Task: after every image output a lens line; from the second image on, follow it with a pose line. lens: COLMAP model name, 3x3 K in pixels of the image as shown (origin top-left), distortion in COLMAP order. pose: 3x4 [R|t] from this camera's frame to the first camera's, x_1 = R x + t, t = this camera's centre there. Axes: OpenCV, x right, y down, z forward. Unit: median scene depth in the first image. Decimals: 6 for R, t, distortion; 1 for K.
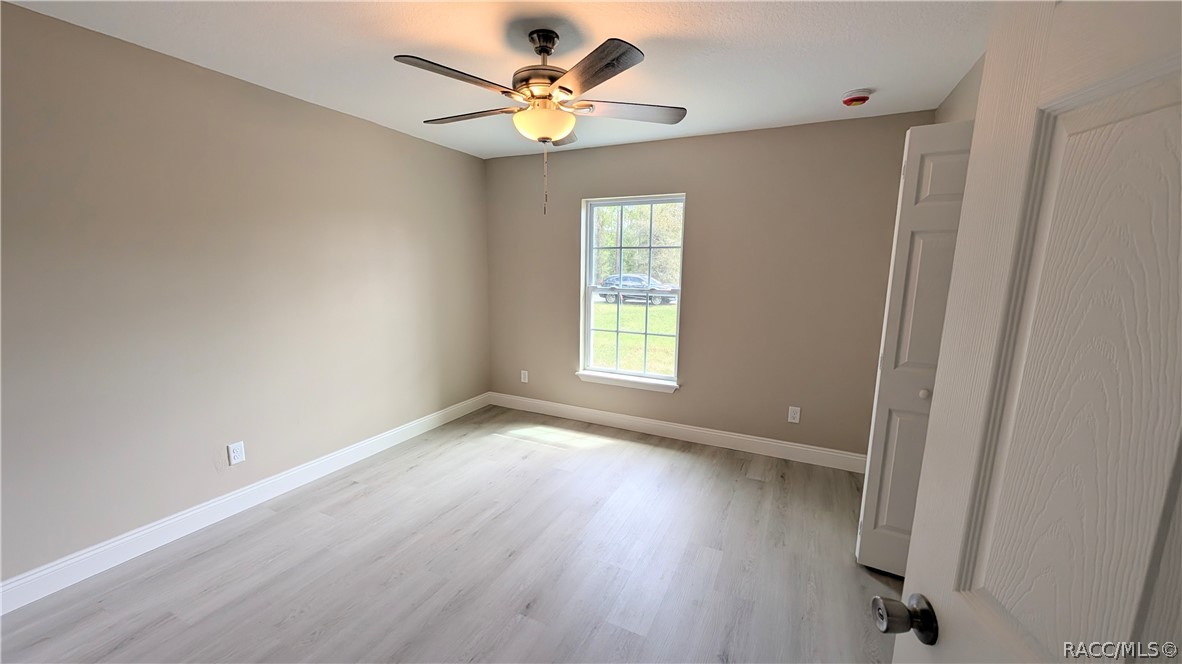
lens RADIAL K [[445.4, 0, 590.4], [0, 445.4, 328.8], [0, 0, 1]] dist [-0.000839, 0.000370]
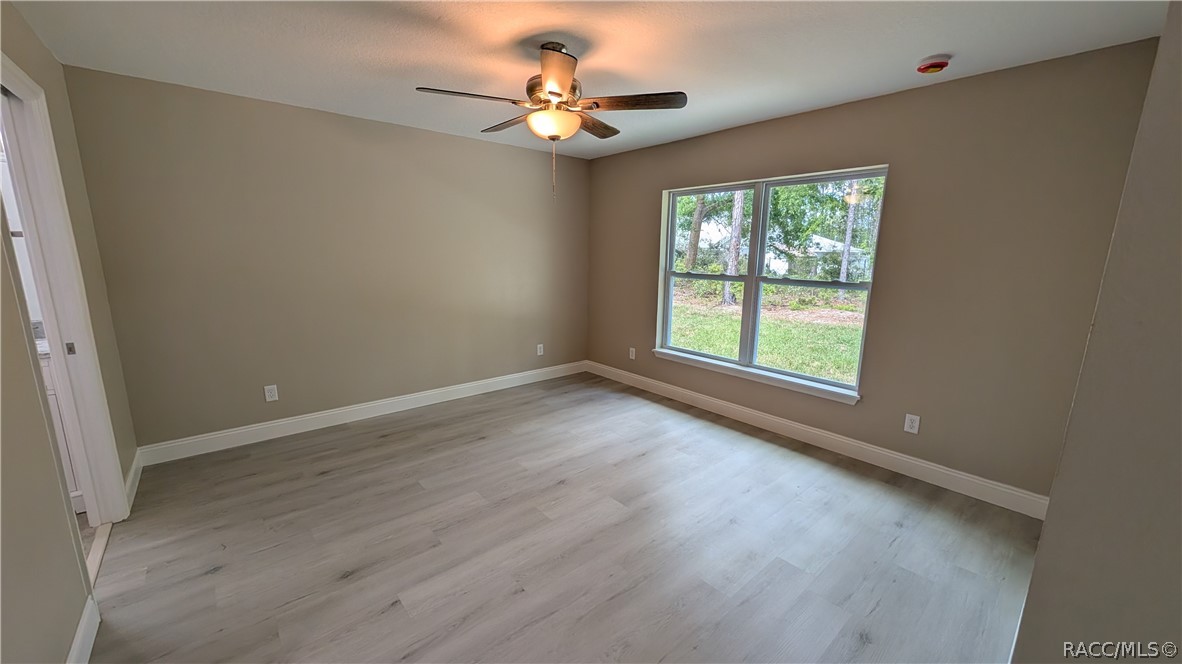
lens RADIAL K [[445.4, 0, 566.6], [0, 445.4, 332.3], [0, 0, 1]] dist [-0.000839, 0.000370]
pose [[0.909667, 0.078321, -0.407887, 0.202688], [-0.065239, 0.996813, 0.045908, 0.019343], [0.410182, -0.015151, 0.911878, -0.085152]]
